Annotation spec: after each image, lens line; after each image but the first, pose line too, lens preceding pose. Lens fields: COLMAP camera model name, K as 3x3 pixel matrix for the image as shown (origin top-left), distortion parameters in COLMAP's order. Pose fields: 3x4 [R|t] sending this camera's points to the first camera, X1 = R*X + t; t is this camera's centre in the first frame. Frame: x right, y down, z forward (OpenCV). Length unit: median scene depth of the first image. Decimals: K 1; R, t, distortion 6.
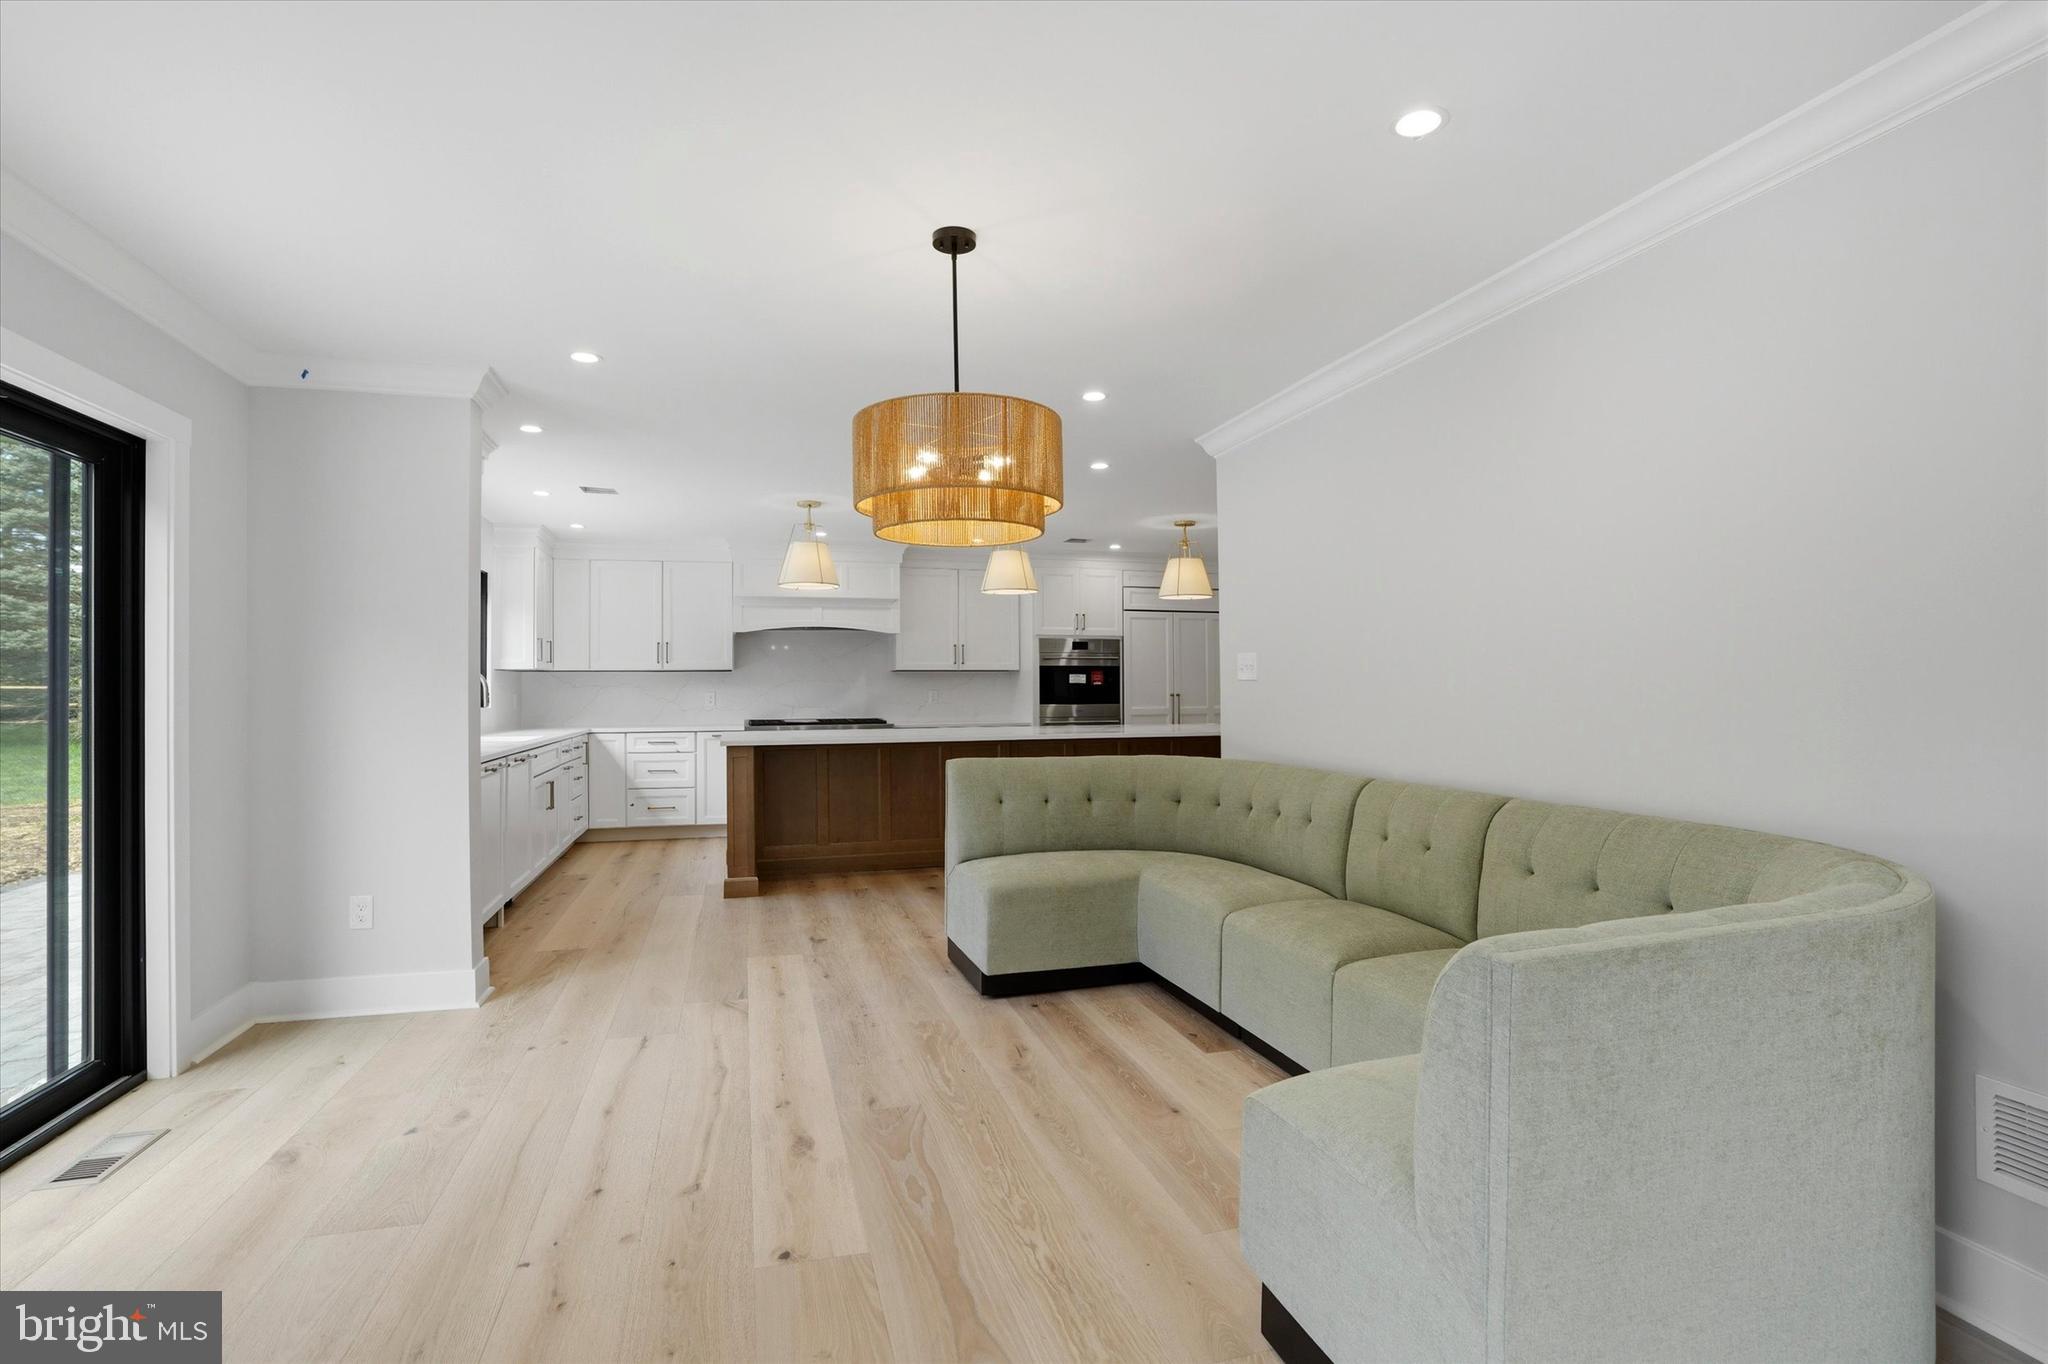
lens RADIAL K [[965.4, 0, 1023.5], [0, 965.4, 676.3], [0, 0, 1]] dist [-0.063910, 0.025491]
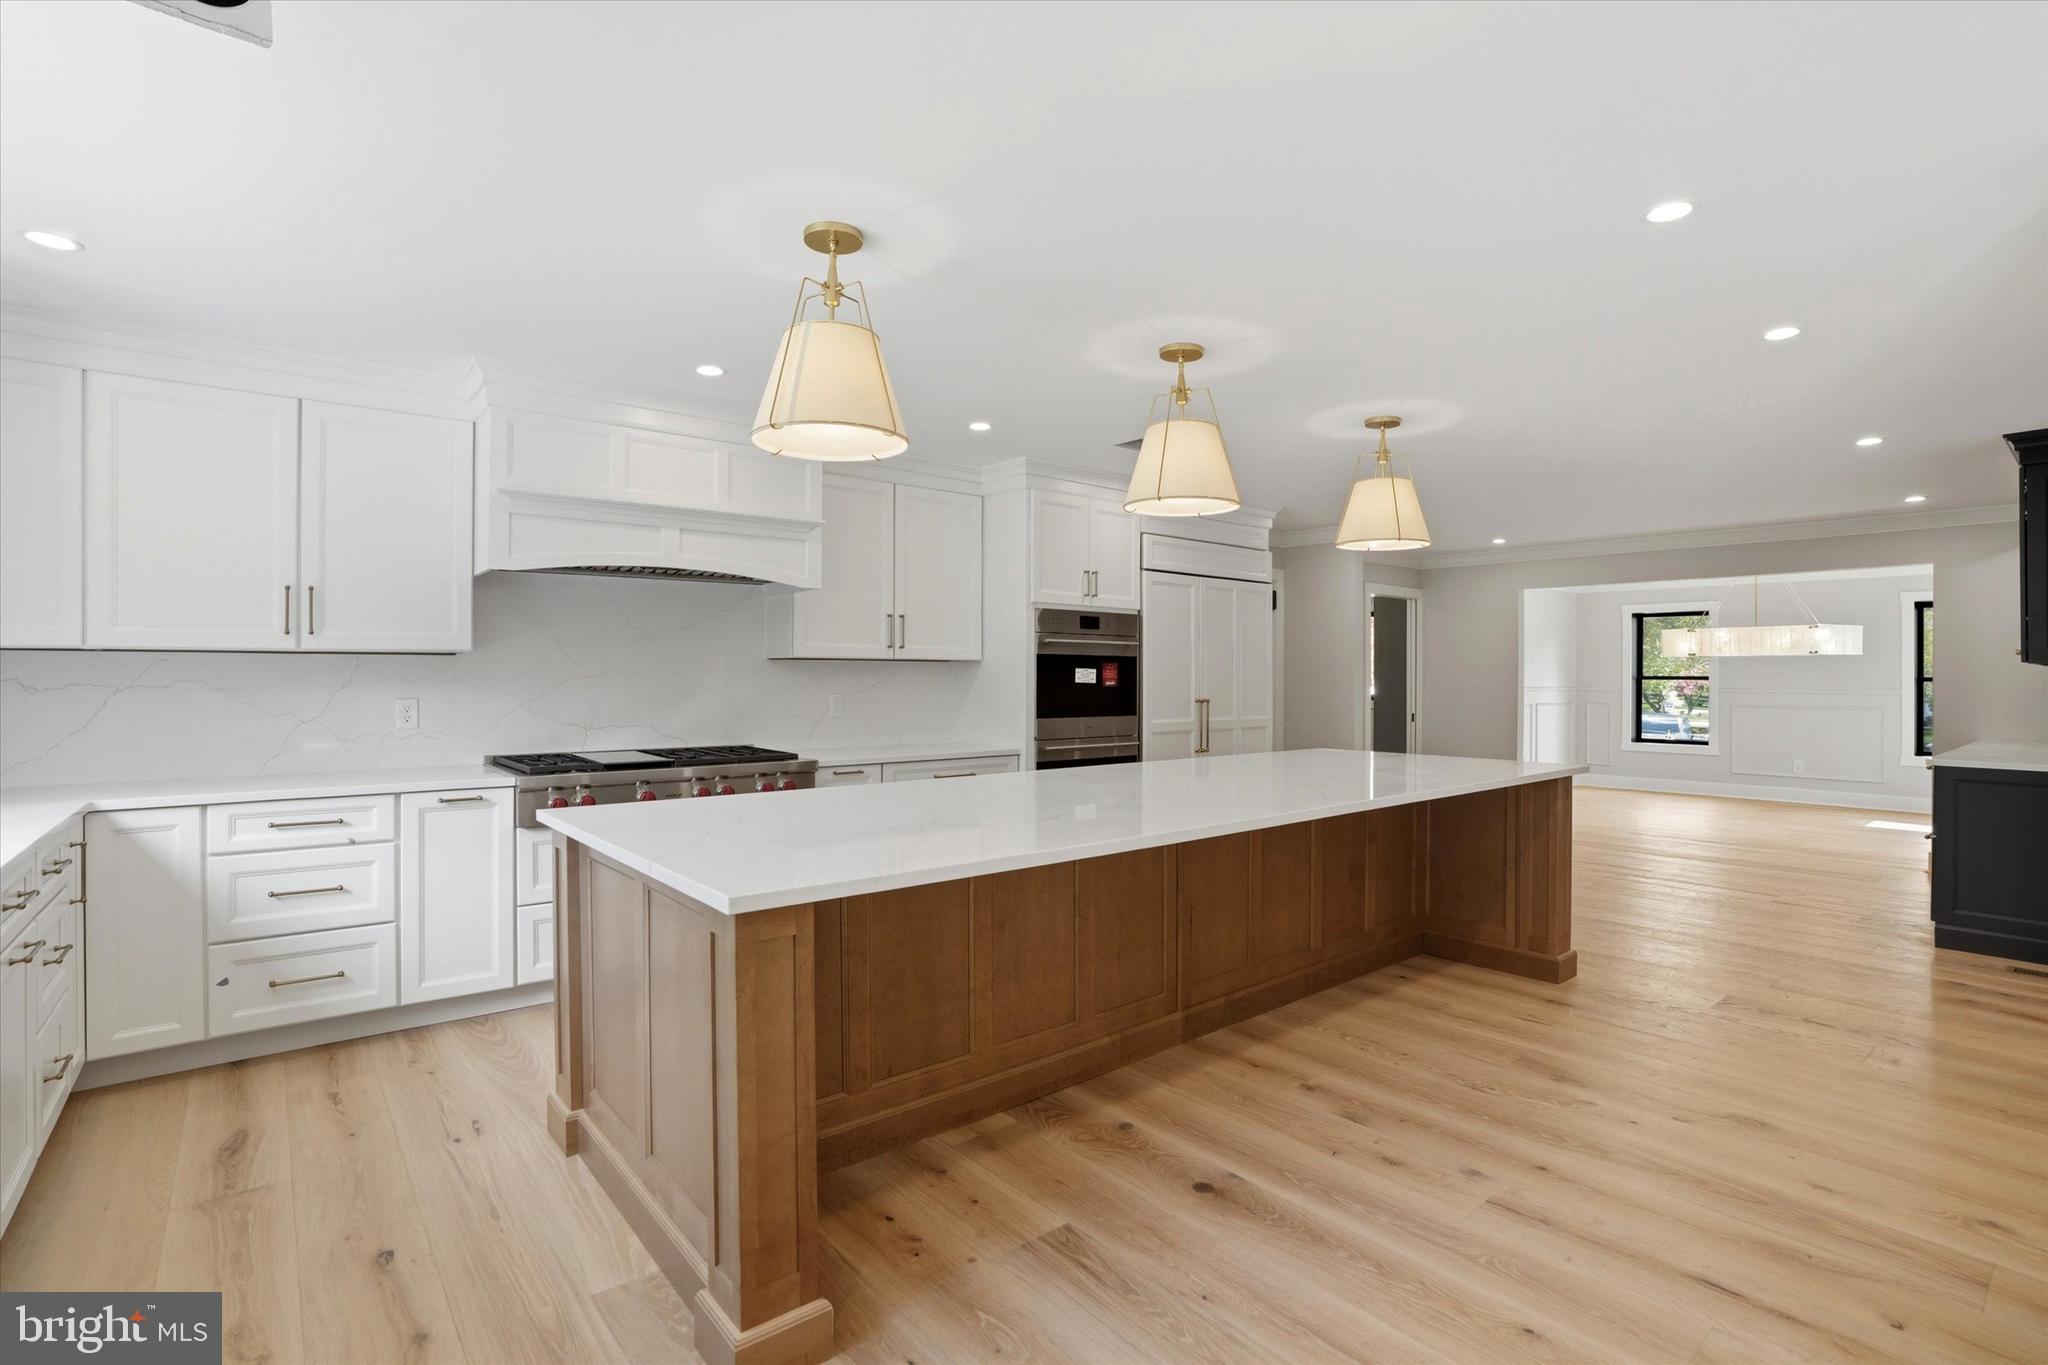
lens RADIAL K [[965.4, 0, 1023.5], [0, 965.4, 676.8], [0, 0, 1]] dist [-0.063910, 0.025491]
pose [[0.921446, 0.007456, 0.388436, -0.239876], [-0.013469, 0.999828, 0.012760, -0.004461], [-0.388274, -0.016990, 0.921387, 0.481590]]
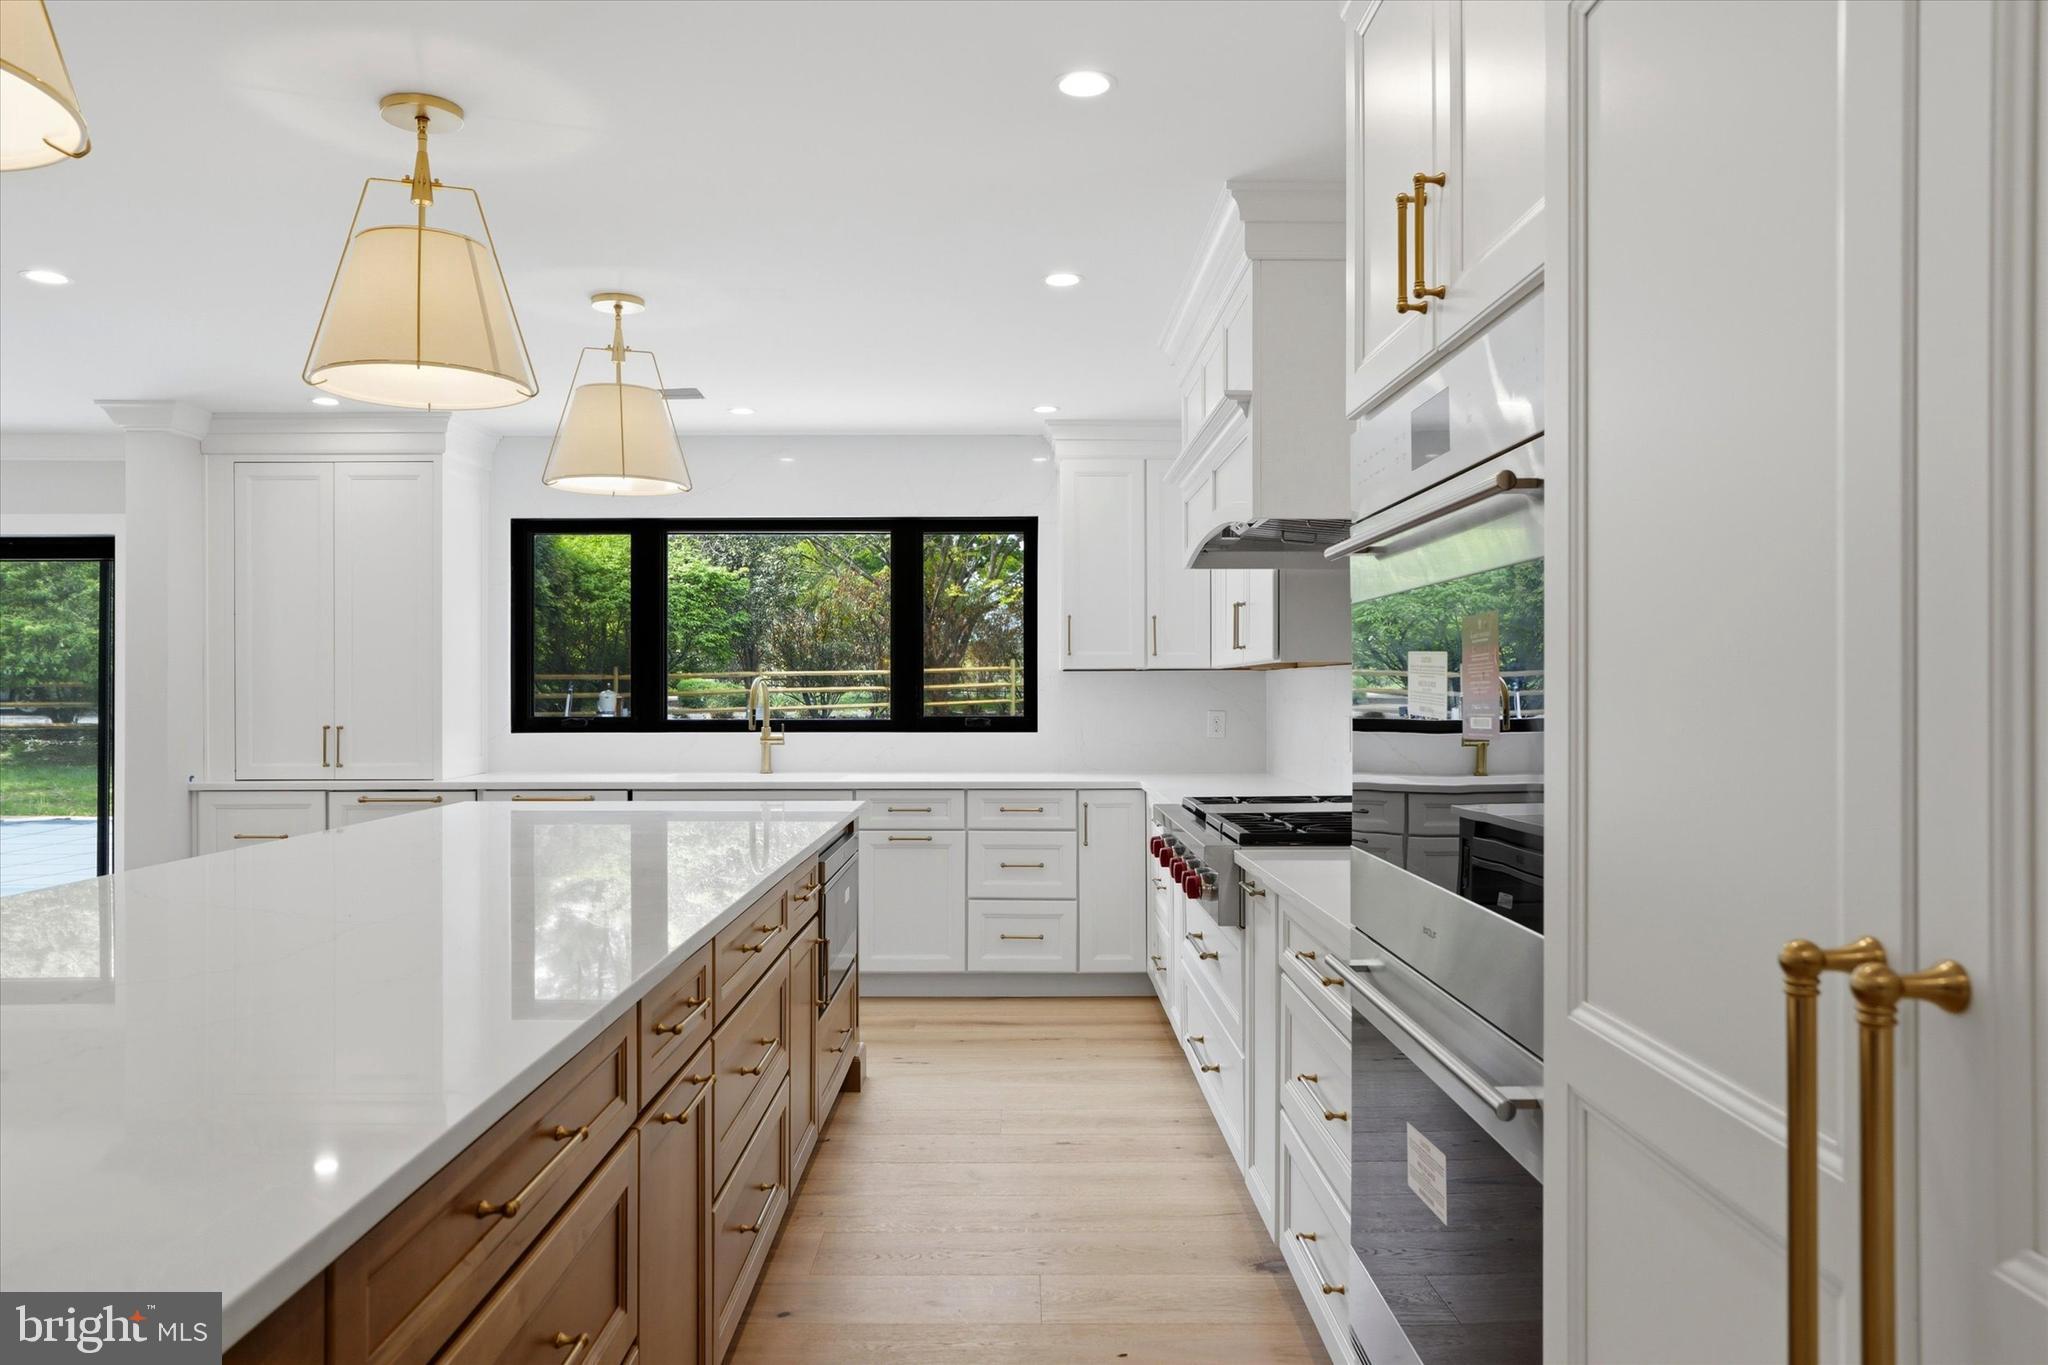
lens RADIAL K [[1119.5, 0, 1024.0], [0, 1119.5, 682.5], [0, 0, 1]] dist [-0.031173, 0.000551]
pose [[-0.258622, 0.013273, -0.965887, 0.158402], [0.032558, 0.999457, 0.005017, -0.003471], [0.965430, -0.030150, -0.258913, 1.041601]]
